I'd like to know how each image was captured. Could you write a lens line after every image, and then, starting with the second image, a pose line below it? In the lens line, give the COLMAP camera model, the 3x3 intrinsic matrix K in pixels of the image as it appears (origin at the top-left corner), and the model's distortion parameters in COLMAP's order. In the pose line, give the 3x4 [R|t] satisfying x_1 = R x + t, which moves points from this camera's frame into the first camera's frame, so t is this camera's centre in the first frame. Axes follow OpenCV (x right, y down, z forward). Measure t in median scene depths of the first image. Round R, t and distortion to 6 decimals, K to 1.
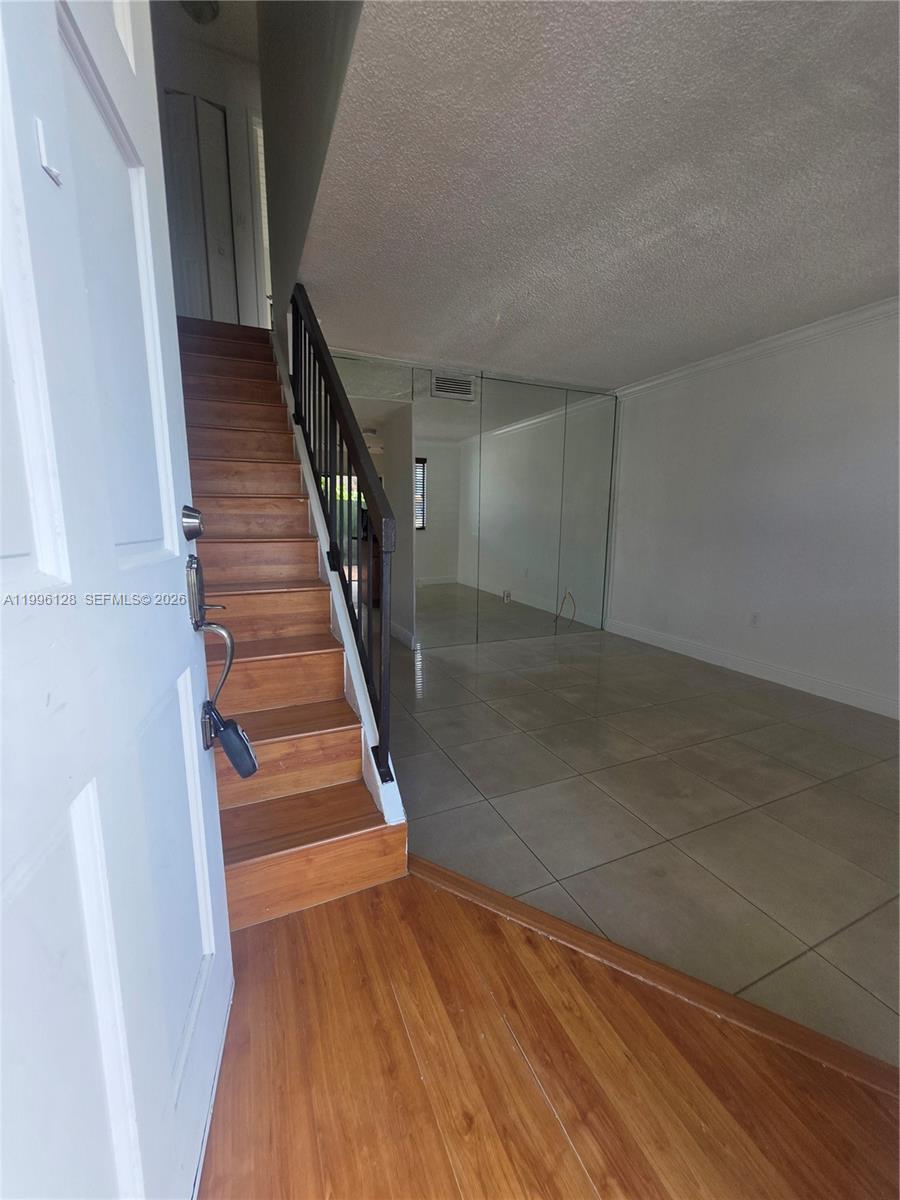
lens RADIAL K [[479.1, 0, 461.8], [0, 479.1, 599.8], [0, 0, 1]] dist [0.000419, -0.000074]
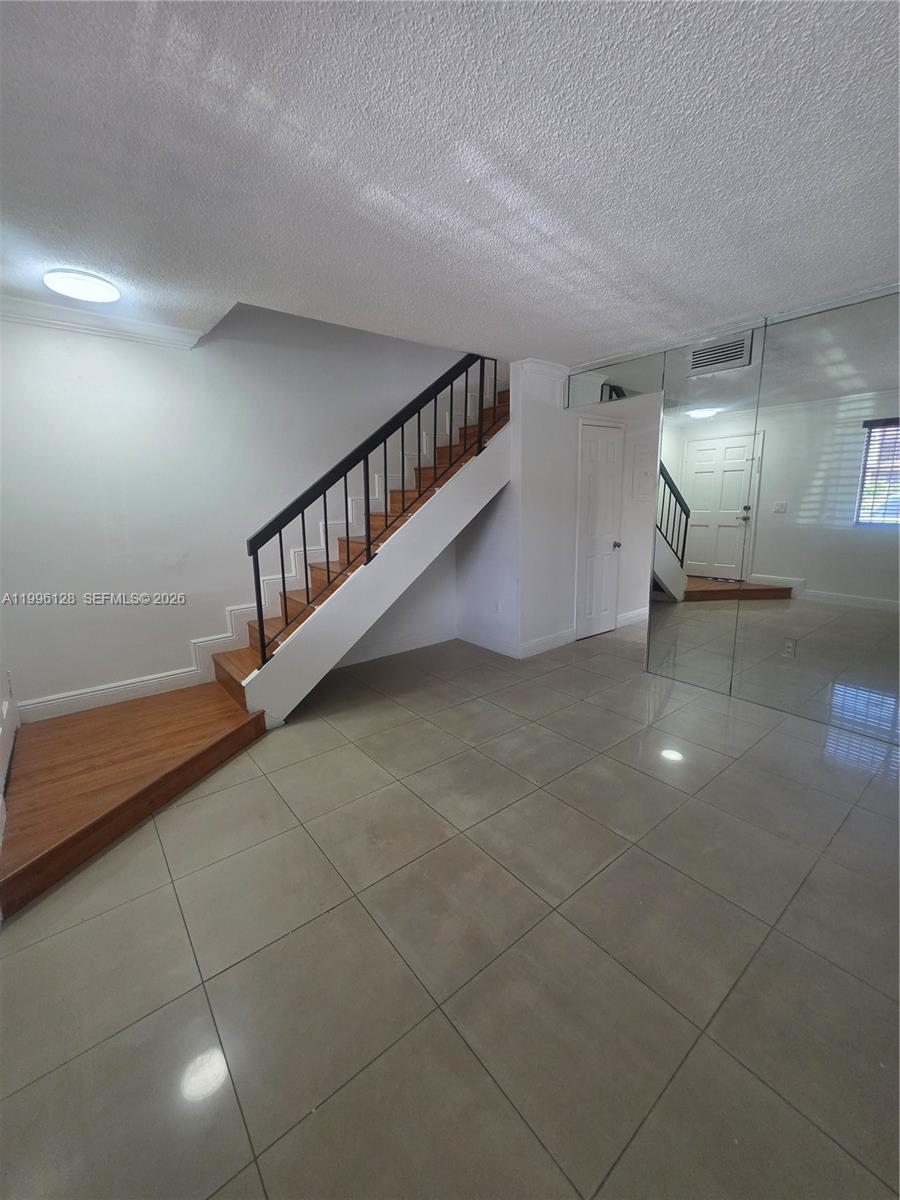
lens RADIAL K [[476.6, 0, 456.9], [0, 476.6, 596.3], [0, 0, 1]] dist [0.002269, -0.000410]
pose [[0.255042, 0.189690, -0.948141, 0.699195], [-0.147924, 0.976680, 0.155610, -0.130977], [0.955548, 0.100566, 0.277154, 0.446591]]
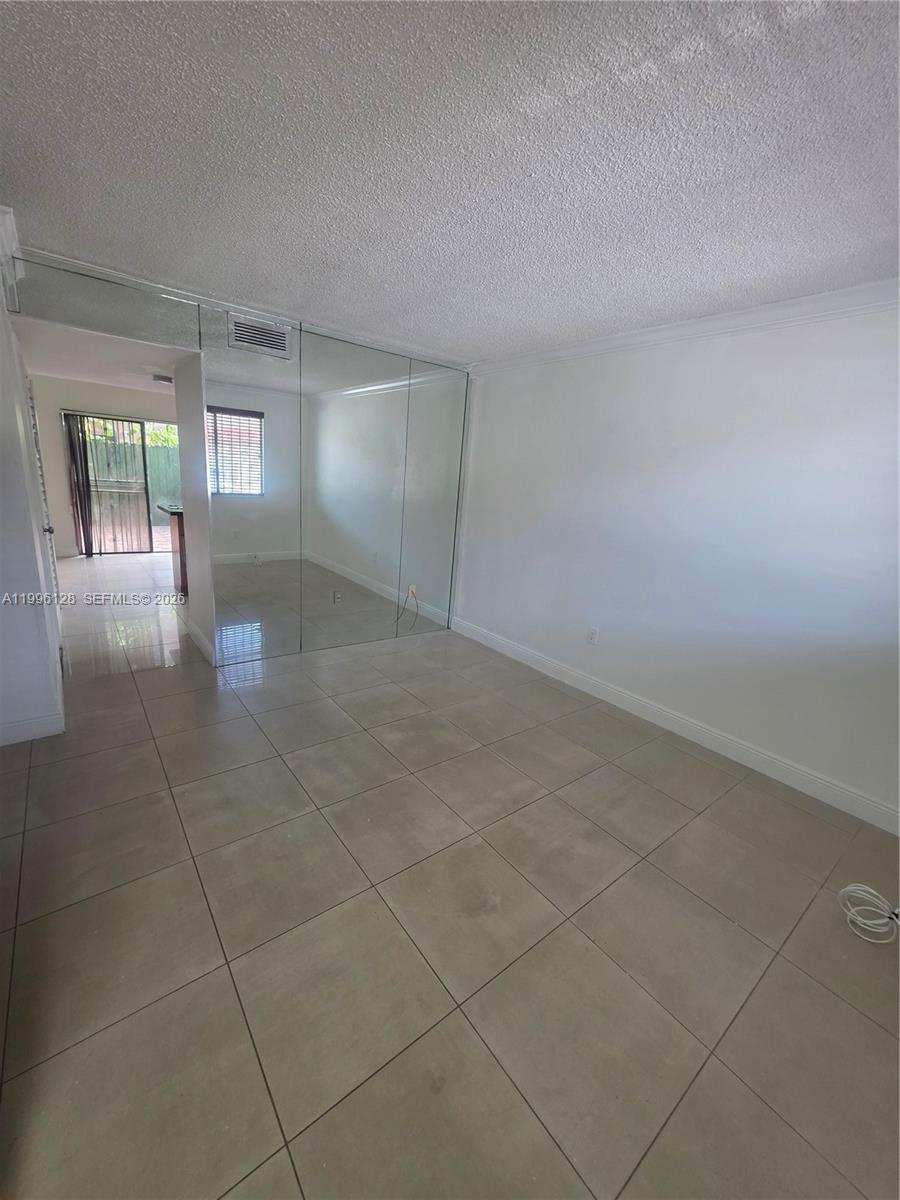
lens RADIAL K [[476.6, 0, 456.9], [0, 476.6, 596.3], [0, 0, 1]] dist [0.002269, -0.000410]
pose [[0.968713, 0.006438, 0.248098, 0.104878], [-0.027498, 0.996293, 0.081512, -0.101386], [-0.246654, -0.085784, 0.965299, 0.141458]]
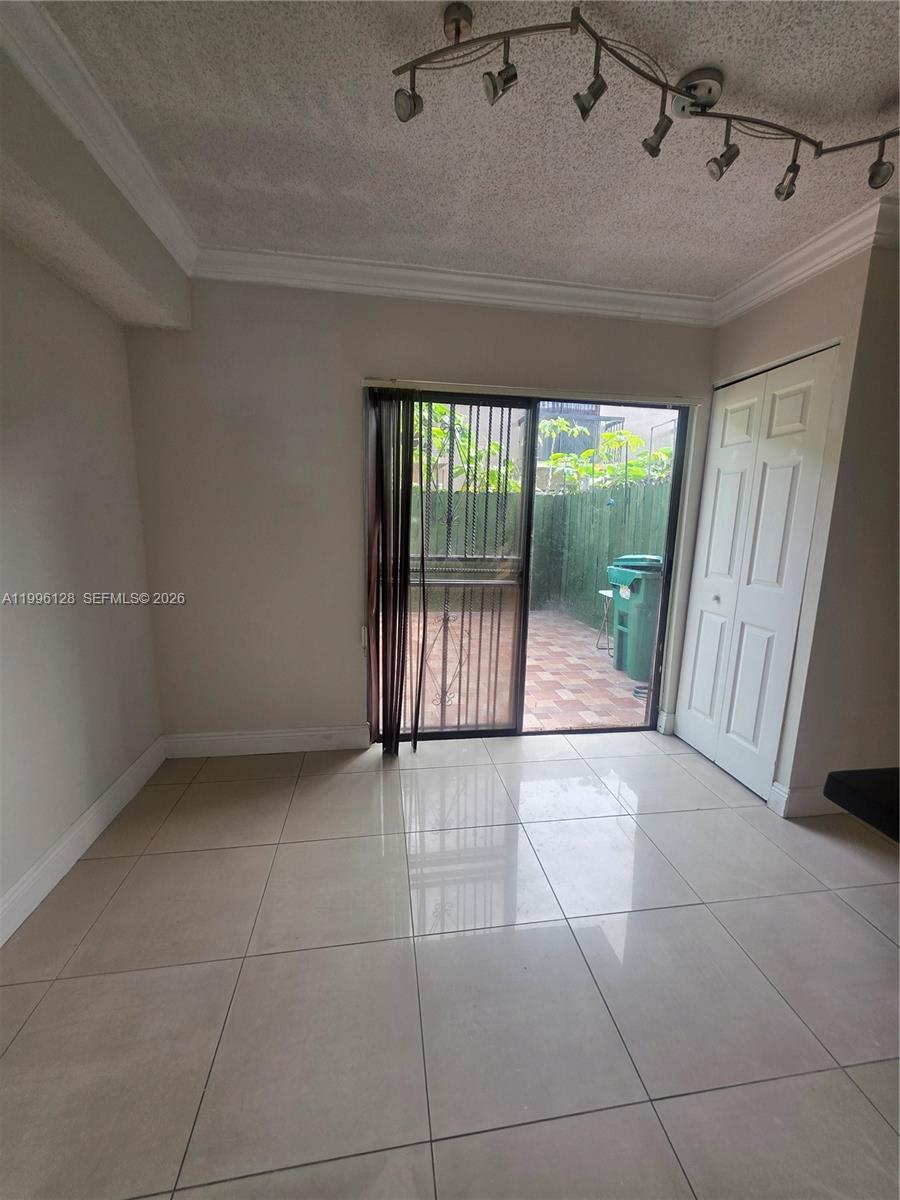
lens RADIAL K [[476.6, 0, 456.9], [0, 476.6, 596.3], [0, 0, 1]] dist [0.002269, -0.000410]
pose [[0.960108, 0.065231, -0.271913, -0.505033], [-0.066782, 0.997761, 0.003555, -0.296638], [0.271536, 0.014746, 0.962315, 1.540344]]
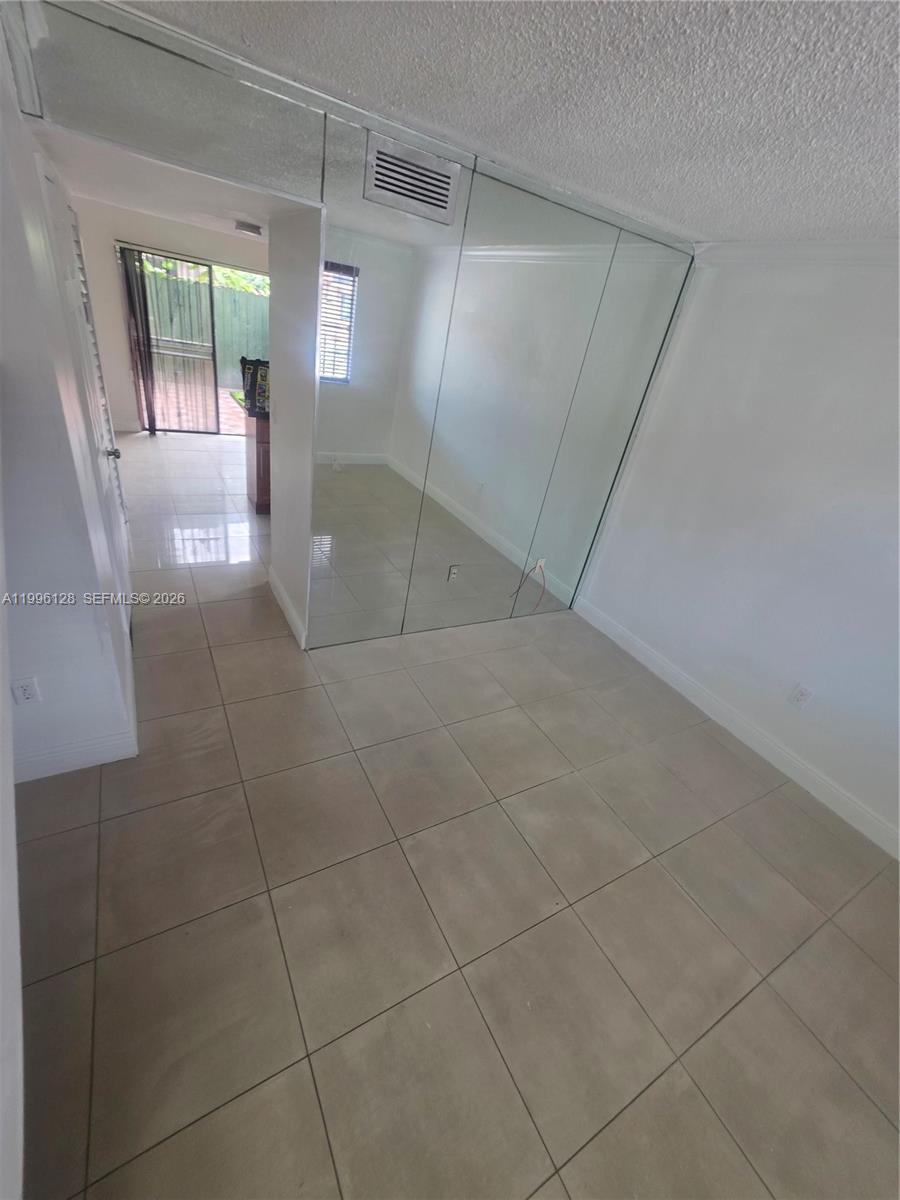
lens RADIAL K [[491.0, 0, 451.1], [0, 491.0, 605.8], [0, 0, 1]] dist [0.001175, 0.000111]
pose [[0.982701, 0.101640, 0.154817, -0.013908], [-0.149688, 0.928141, 0.340806, -0.235888], [-0.109053, -0.358084, 0.927299, 0.409068]]
